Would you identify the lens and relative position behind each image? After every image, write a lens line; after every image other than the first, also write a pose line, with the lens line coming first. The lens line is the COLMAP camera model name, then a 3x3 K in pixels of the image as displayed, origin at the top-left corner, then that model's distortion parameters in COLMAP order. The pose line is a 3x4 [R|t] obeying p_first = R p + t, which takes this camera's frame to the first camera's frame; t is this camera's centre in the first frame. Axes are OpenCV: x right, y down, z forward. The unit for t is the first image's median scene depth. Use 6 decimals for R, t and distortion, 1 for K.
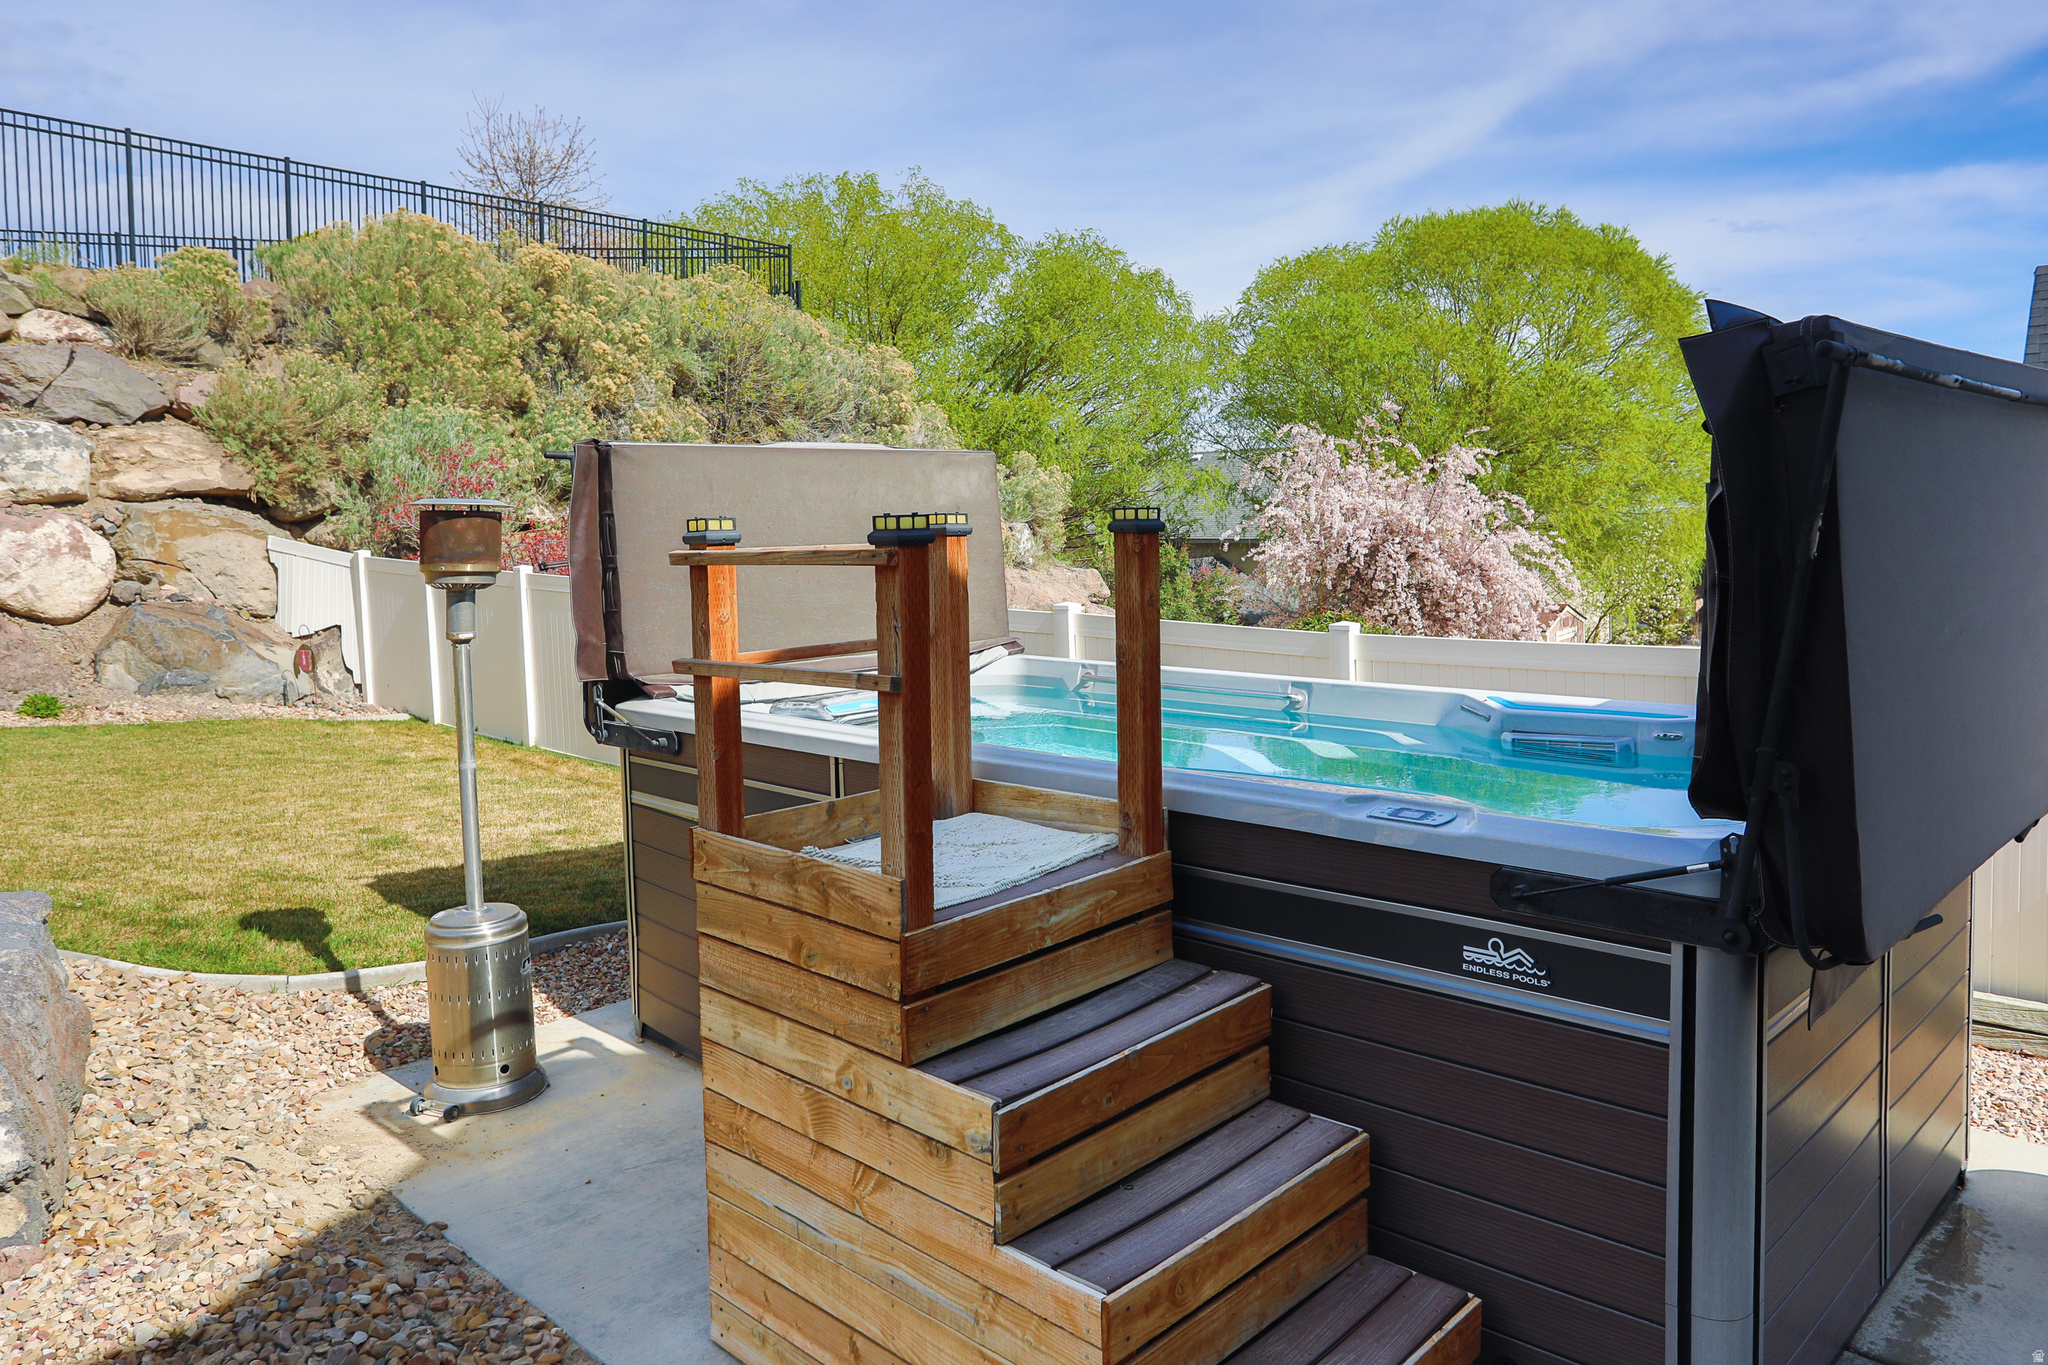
lens RADIAL K [[1441.8, 0, 1023.4], [0, 1441.8, 602.0], [0, 0, 1]] dist [-0.058659, 0.053431]
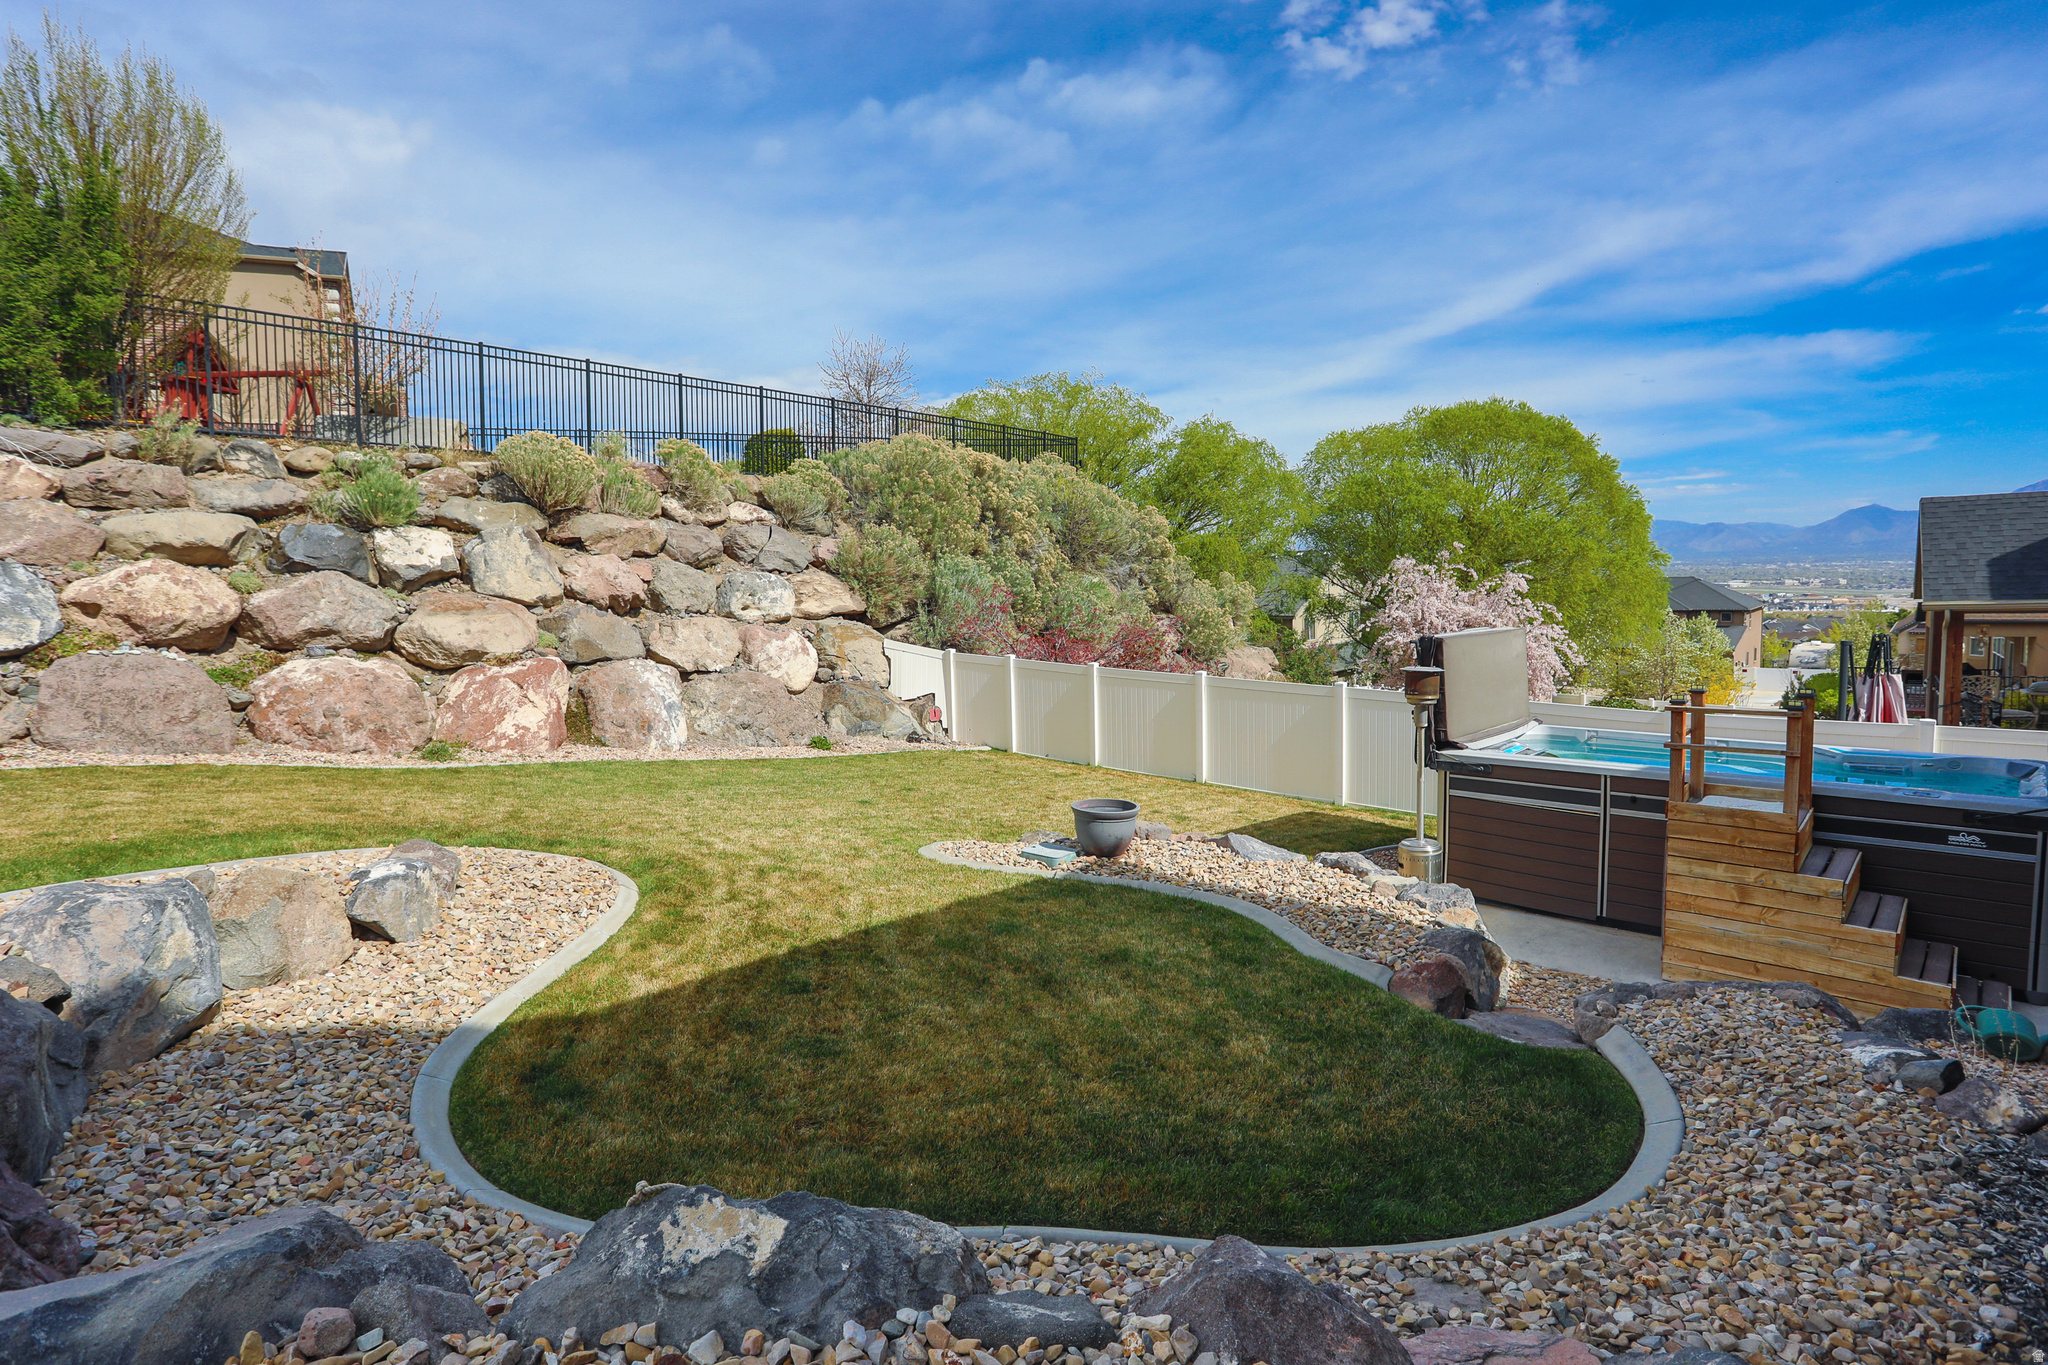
lens RADIAL K [[1078.1, 0, 1025.2], [0, 1078.1, 673.3], [0, 0, 1]] dist [-0.074427, 0.033138]
pose [[0.999921, 0.000383, 0.012535, -0.361870], [-0.000680, 0.999719, 0.023685, -0.034762], [-0.012522, -0.023692, 0.999641, -0.255823]]
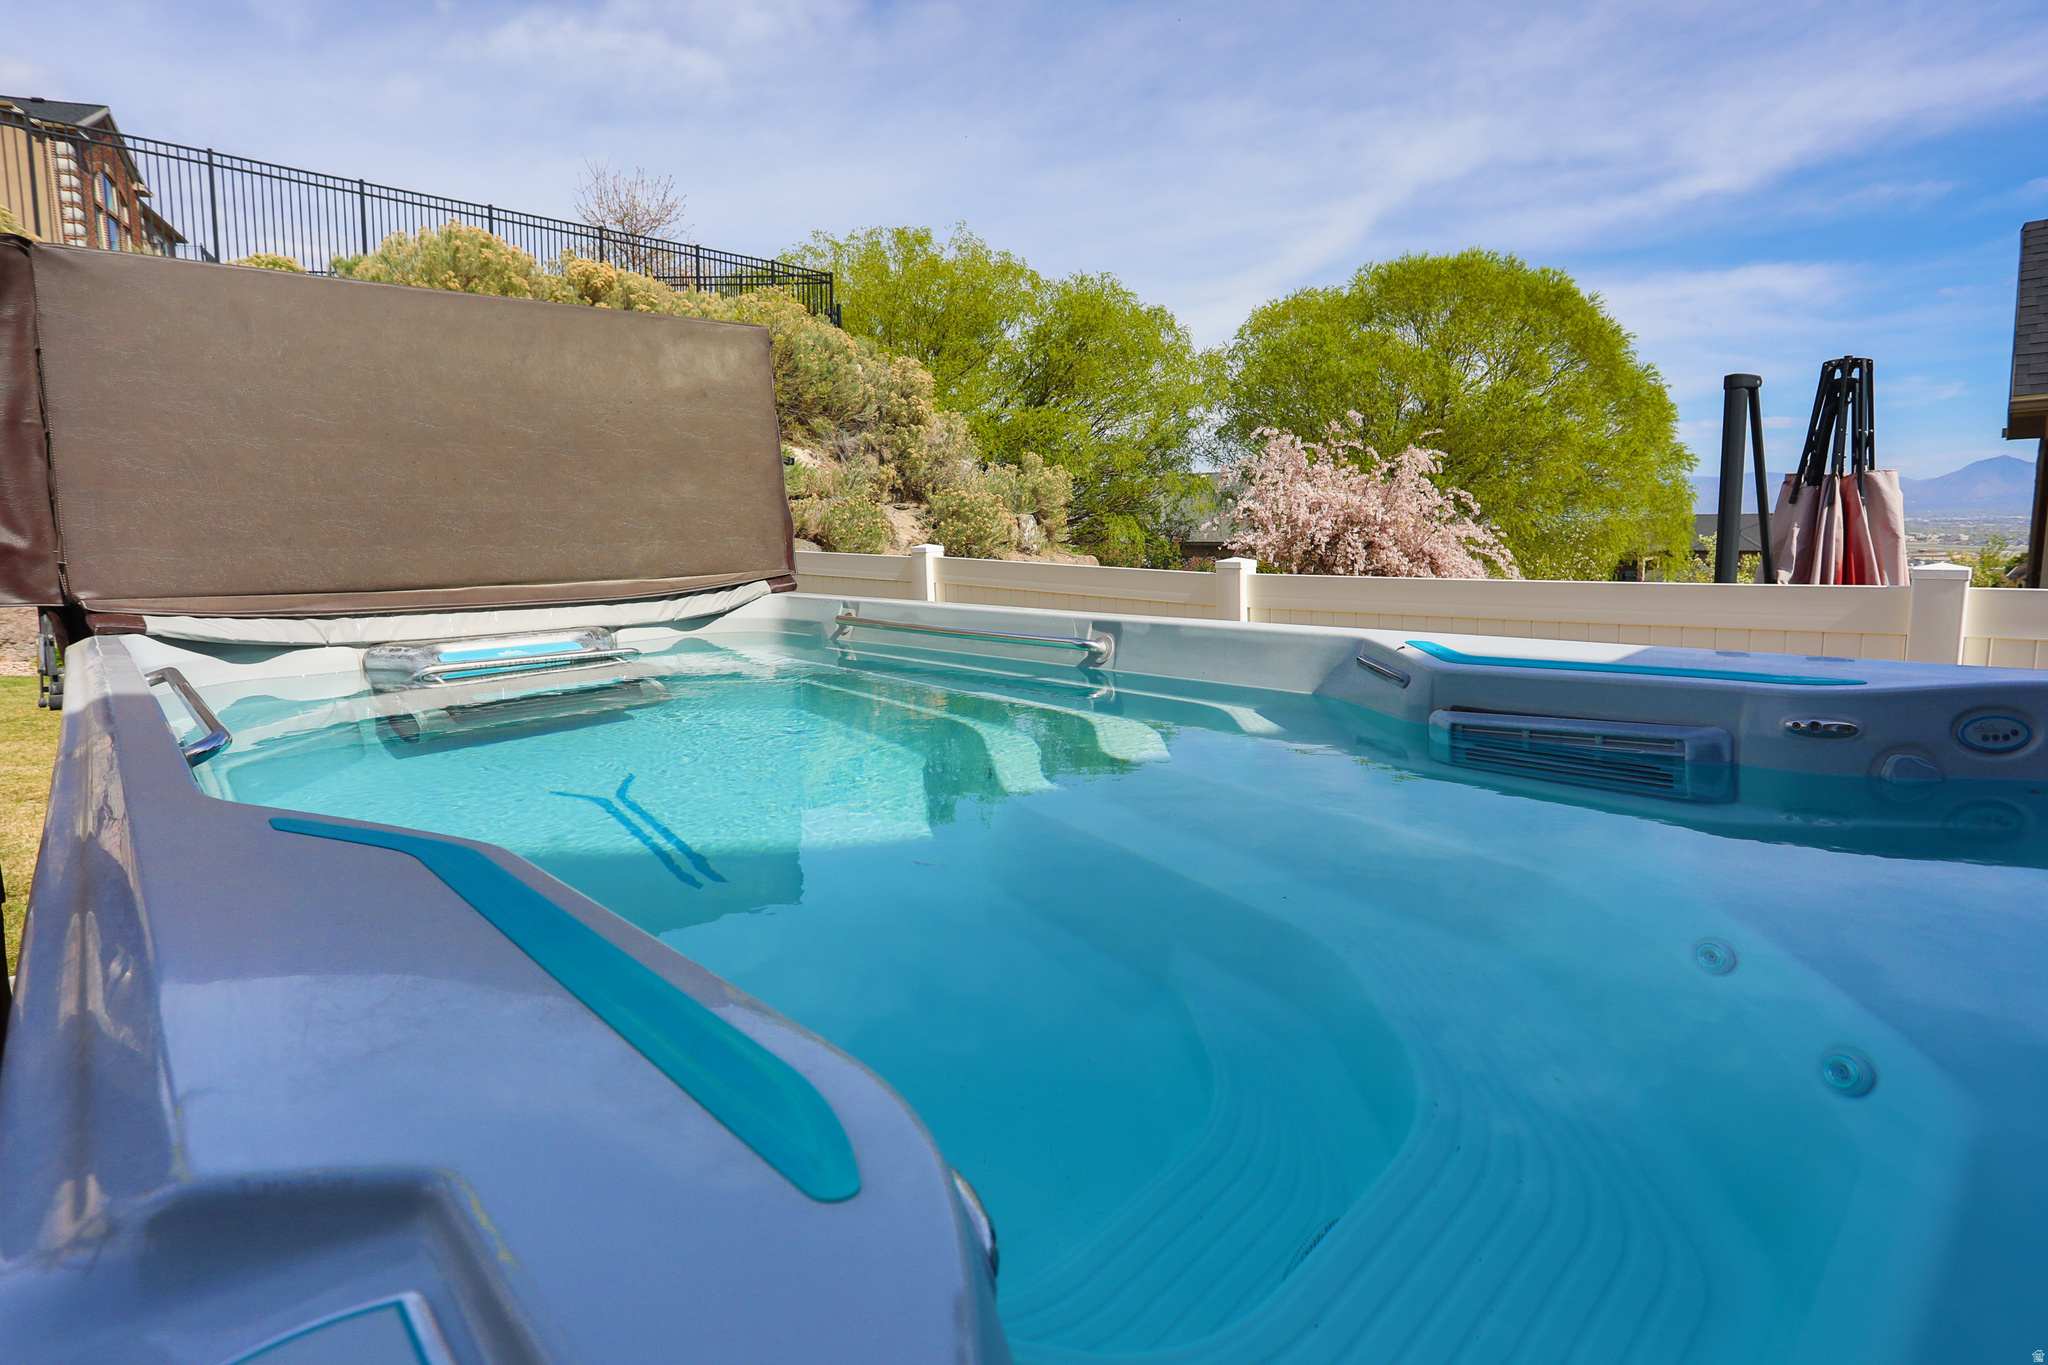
lens RADIAL K [[1078.1, 0, 1025.2], [0, 1078.1, 673.3], [0, 0, 1]] dist [-0.074427, 0.033138]
pose [[0.998380, 0.014270, -0.055079, 0.070015], [-0.010369, 0.997461, 0.070462, 0.017481], [0.055945, -0.069777, 0.995993, 0.204340]]
